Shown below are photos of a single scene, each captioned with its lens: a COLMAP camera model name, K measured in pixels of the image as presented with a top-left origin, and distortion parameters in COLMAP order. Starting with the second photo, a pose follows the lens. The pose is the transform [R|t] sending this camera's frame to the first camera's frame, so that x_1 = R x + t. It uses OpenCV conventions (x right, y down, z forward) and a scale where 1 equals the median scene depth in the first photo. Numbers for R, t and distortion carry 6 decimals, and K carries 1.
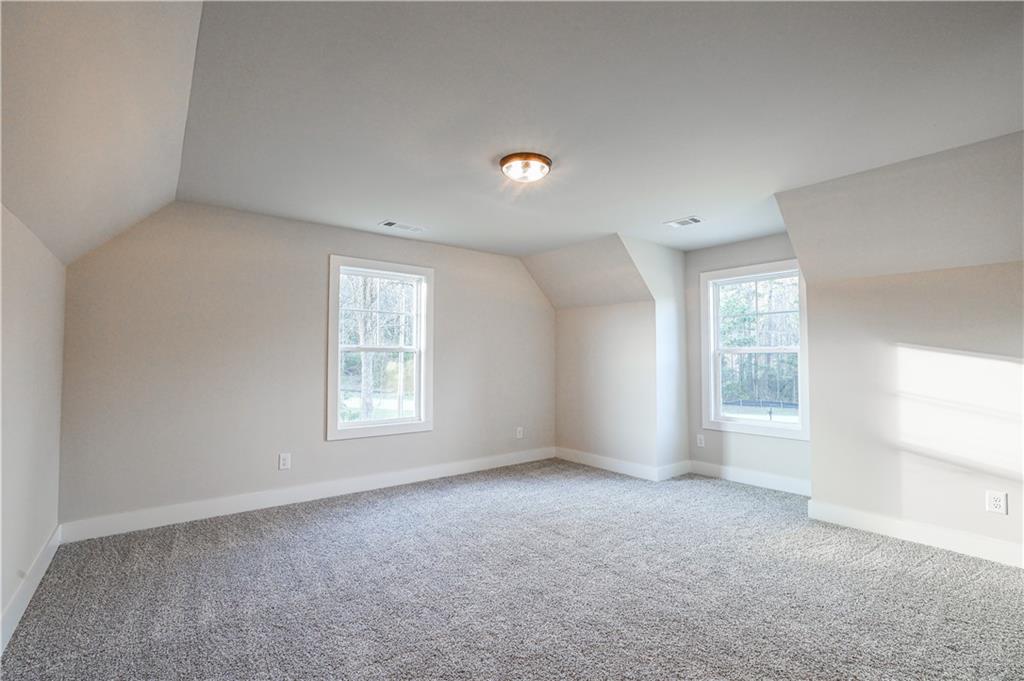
lens RADIAL K [[451.7, 0, 514.8], [0, 451.7, 339.9], [0, 0, 1]] dist [-0.037900, 0.013040]
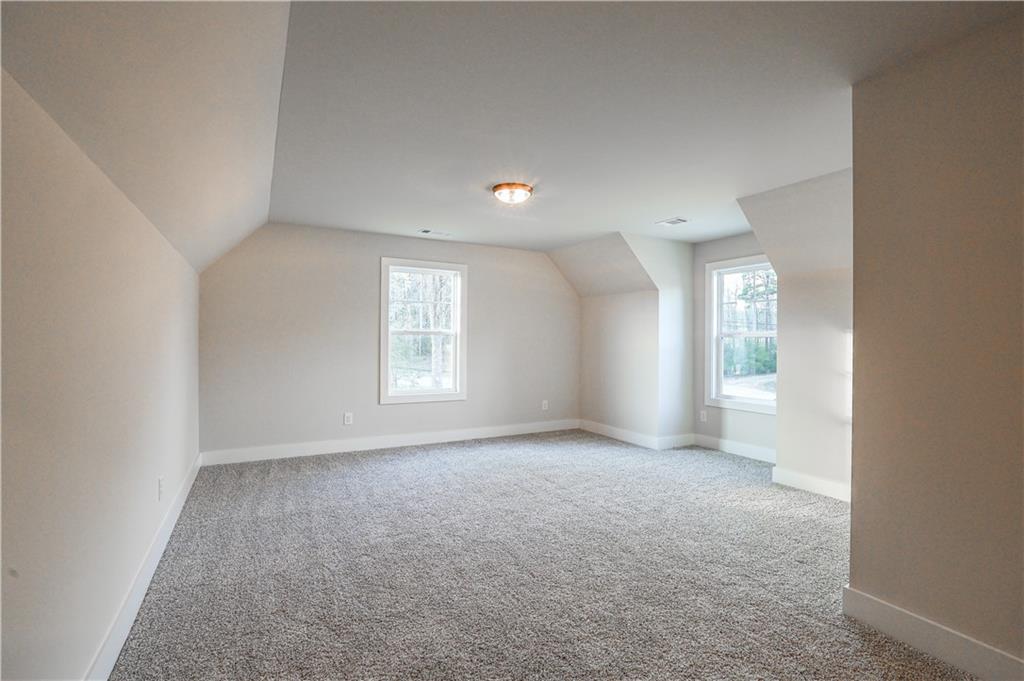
lens RADIAL K [[451.7, 0, 514.8], [0, 451.7, 339.9], [0, 0, 1]] dist [-0.037900, 0.013040]
pose [[0.987336, 0.005790, -0.158539, 0.164675], [0.000504, 0.999214, 0.039632, -0.009132], [0.158644, -0.039210, 0.986557, -0.198428]]
